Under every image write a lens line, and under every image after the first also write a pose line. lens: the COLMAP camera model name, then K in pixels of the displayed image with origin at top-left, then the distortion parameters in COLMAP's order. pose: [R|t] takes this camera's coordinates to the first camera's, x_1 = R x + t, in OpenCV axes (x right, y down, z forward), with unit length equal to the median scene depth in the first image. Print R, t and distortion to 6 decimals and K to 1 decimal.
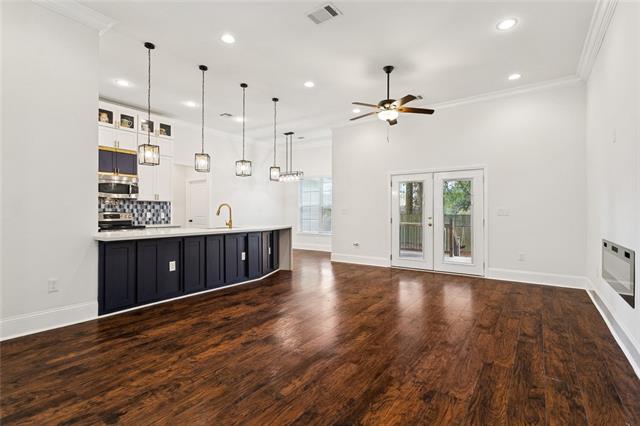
lens RADIAL K [[305.4, 0, 317.7], [0, 305.4, 214.3], [0, 0, 1]] dist [0.001442, 0.000149]
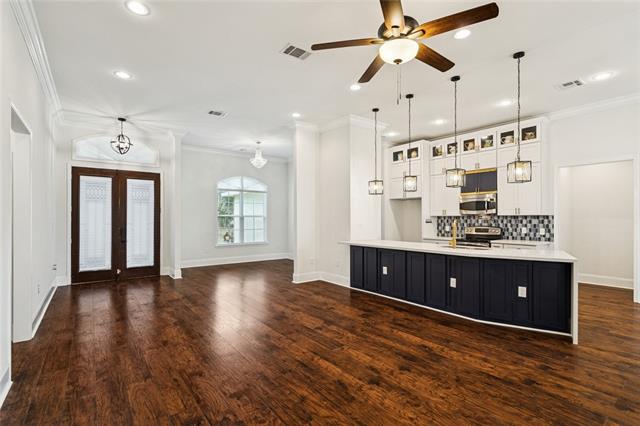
lens RADIAL K [[305.4, 0, 317.7], [0, 305.4, 214.3], [0, 0, 1]] dist [0.001442, 0.000149]
pose [[-0.297269, -0.016864, -0.954645, 0.610466], [-0.008513, 0.999851, -0.015012, -0.031838], [0.954756, 0.003664, -0.297368, 0.812566]]
